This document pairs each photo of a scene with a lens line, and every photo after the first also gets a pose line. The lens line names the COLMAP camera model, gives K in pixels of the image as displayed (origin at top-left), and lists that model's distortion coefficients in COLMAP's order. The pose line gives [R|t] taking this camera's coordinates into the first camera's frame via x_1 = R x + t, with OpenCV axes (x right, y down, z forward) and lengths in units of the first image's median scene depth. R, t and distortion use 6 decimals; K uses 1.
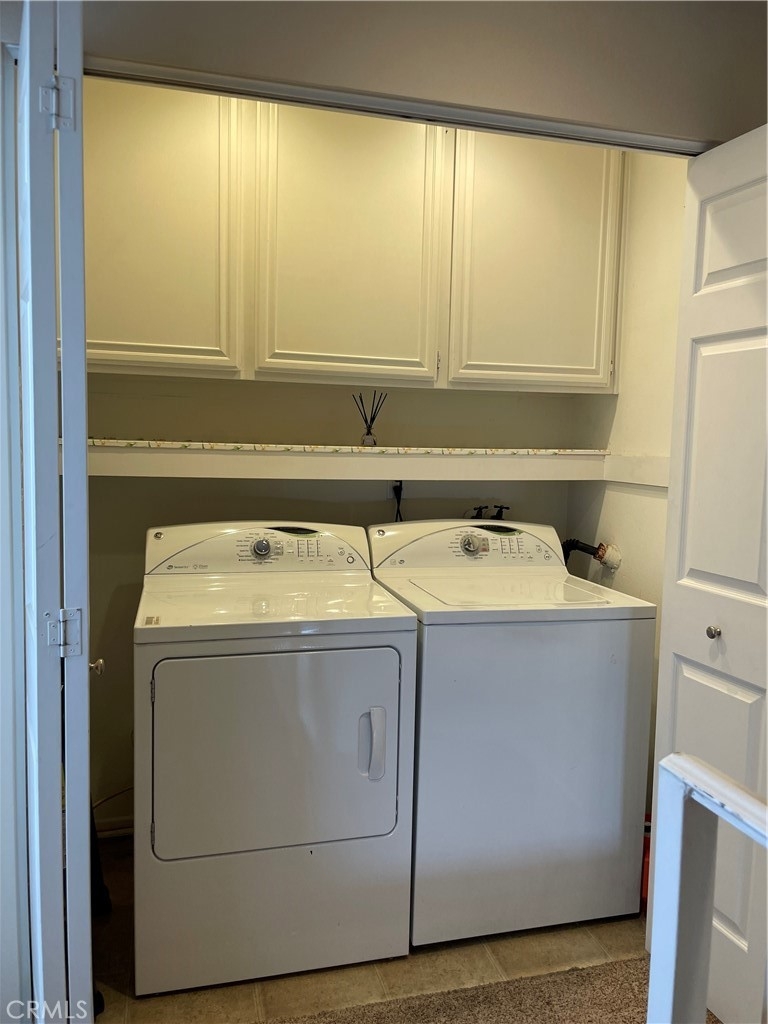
lens RADIAL K [[774.9, 0, 394.0], [0, 774.9, 504.9], [0, 0, 1]] dist [0.023513, -0.026266]
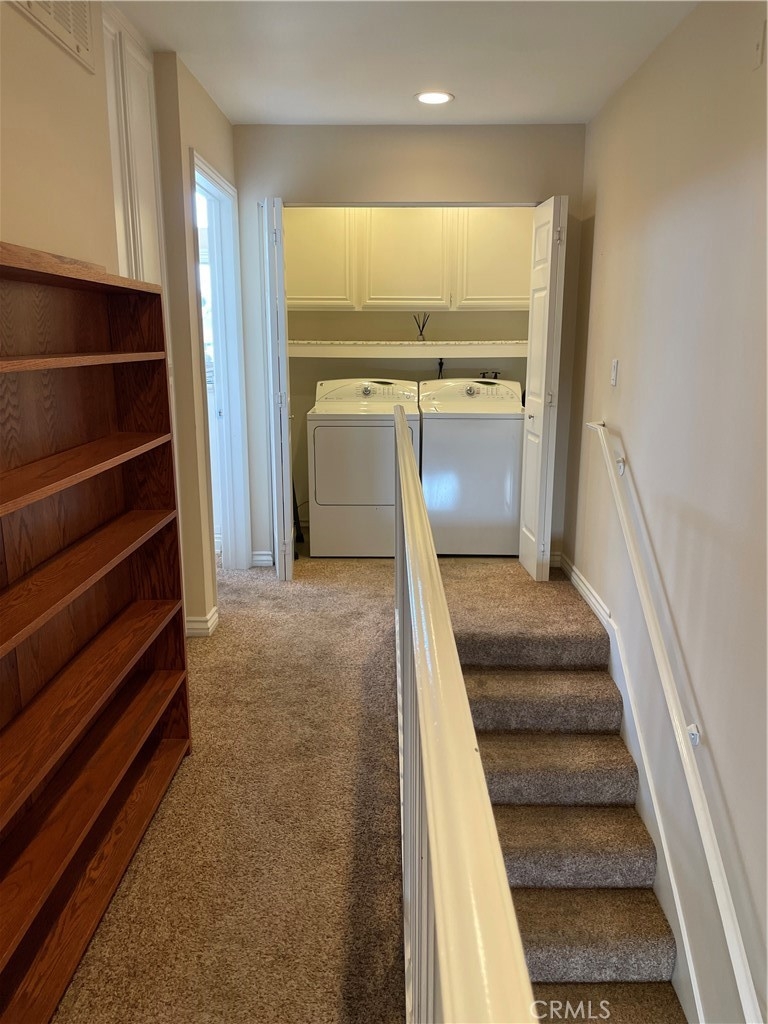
lens RADIAL K [[774.9, 0, 383.3], [0, 774.9, 519.5], [0, 0, 1]] dist [0.023513, -0.026266]
pose [[0.960410, 0.040206, -0.275674, 0.474715], [-0.000663, 0.989858, 0.142057, 0.102310], [0.278590, -0.136250, 0.950696, -1.070006]]
